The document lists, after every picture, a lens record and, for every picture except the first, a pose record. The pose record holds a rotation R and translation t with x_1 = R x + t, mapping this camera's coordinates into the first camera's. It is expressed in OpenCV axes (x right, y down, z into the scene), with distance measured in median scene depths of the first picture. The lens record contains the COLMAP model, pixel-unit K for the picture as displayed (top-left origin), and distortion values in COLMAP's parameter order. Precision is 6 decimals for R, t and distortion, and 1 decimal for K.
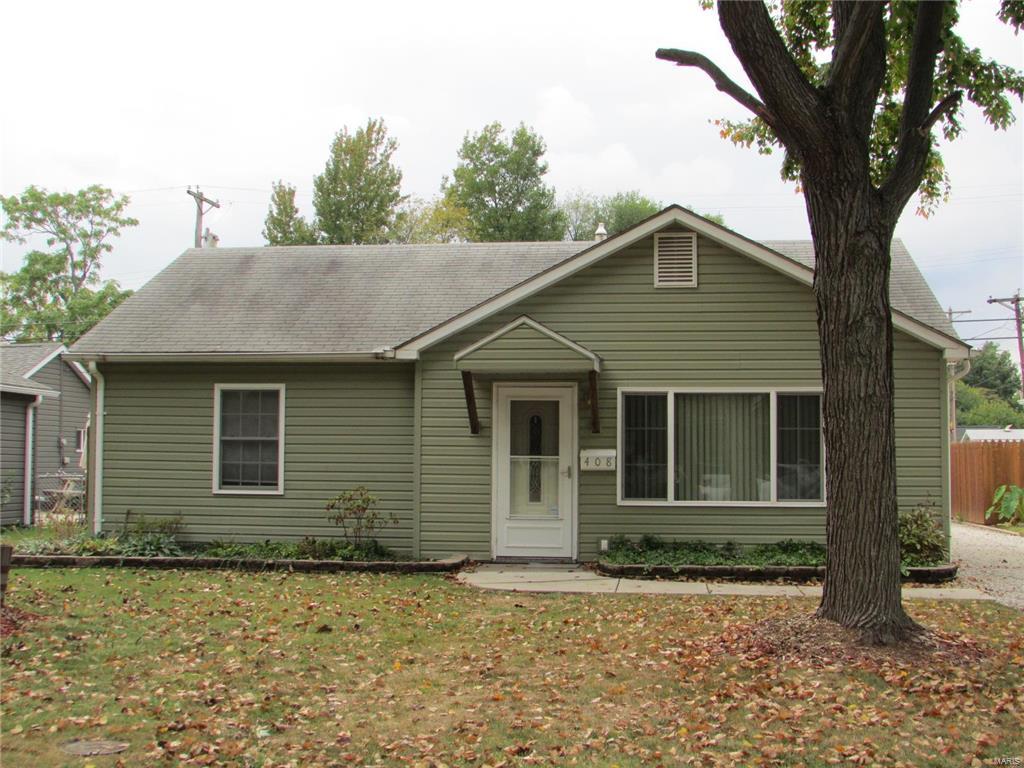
lens RADIAL K [[1302.1, 0, 511.8], [0, 1302.1, 383.2], [0, 0, 1]] dist [-0.062217, 0.000000]
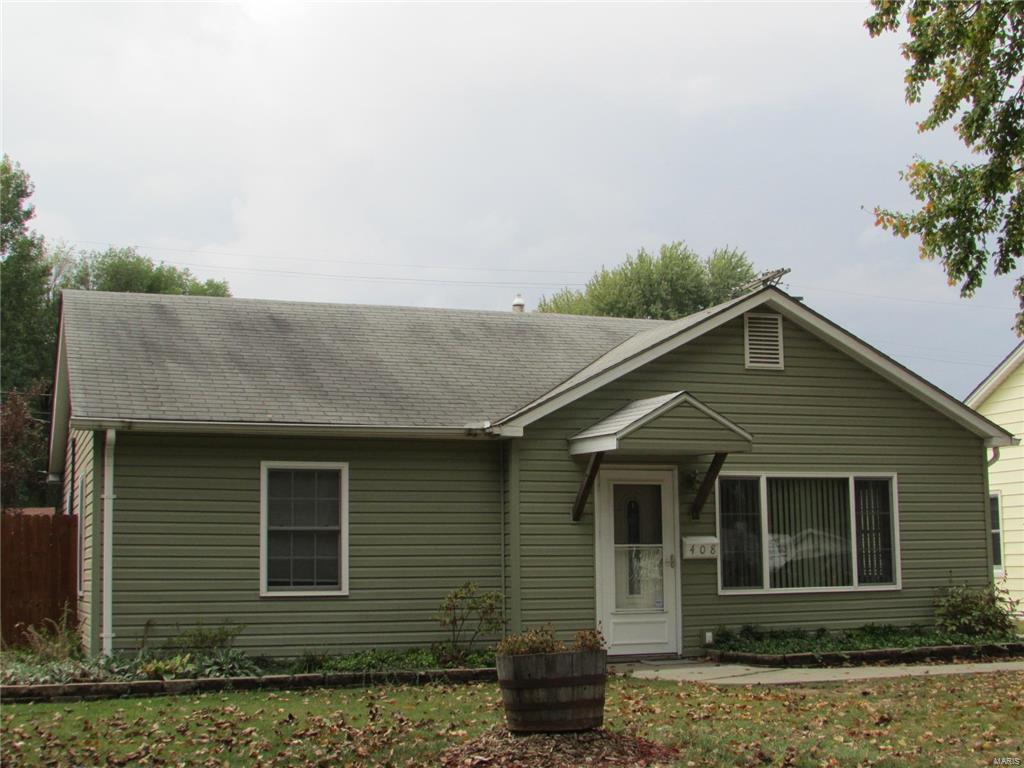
lens RADIAL K [[1470.5, 0, 511.7], [0, 1470.5, 383.8], [0, 0, 1]] dist [-0.096568, 0.000000]
pose [[0.882423, 0.039253, 0.468816, -0.555513], [-0.010409, 0.997898, -0.063961, 0.009680], [-0.470341, 0.051560, 0.880977, 0.118080]]
